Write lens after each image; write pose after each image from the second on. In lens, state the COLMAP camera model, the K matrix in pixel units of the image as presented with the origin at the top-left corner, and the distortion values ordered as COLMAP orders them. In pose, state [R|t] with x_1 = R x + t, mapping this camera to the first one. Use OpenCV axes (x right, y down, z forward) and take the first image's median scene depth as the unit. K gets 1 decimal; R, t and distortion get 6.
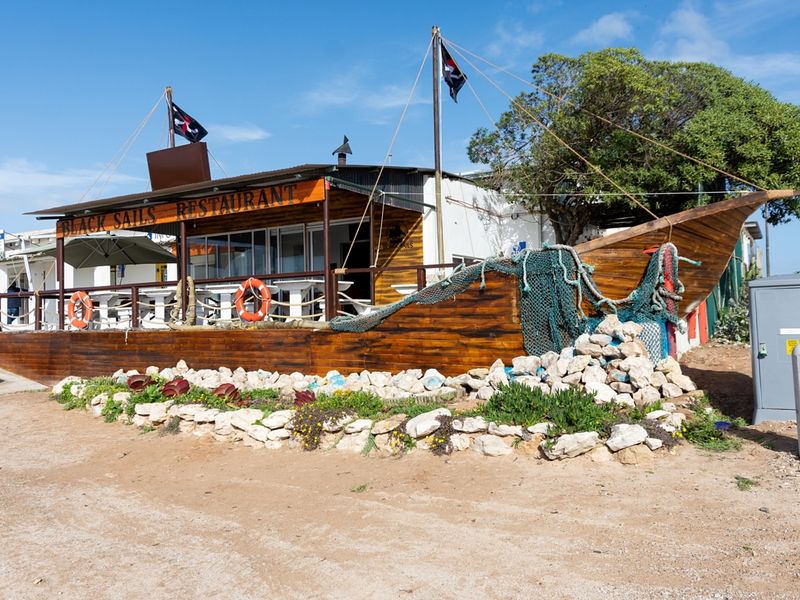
lens RADIAL K [[667.6, 0, 400.8], [0, 667.6, 295.9], [0, 0, 1]] dist [0.003239, 0.002435]
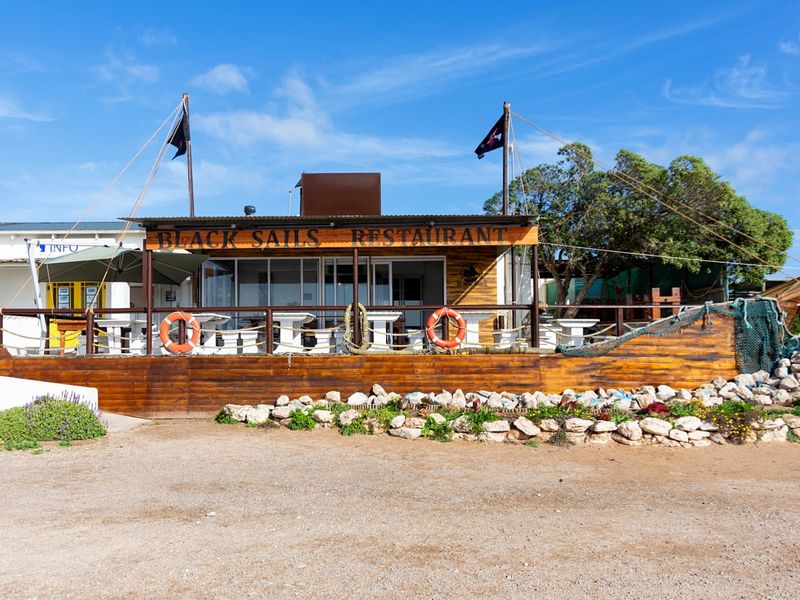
lens RADIAL K [[629.9, 0, 398.5], [0, 629.9, 305.8], [0, 0, 1]] dist [-0.006282, 0.000587]
pose [[0.862180, 0.049321, 0.504195, -0.828682], [-0.029009, 0.998423, -0.048061, 0.022813], [-0.505770, 0.026811, 0.862251, 0.159061]]
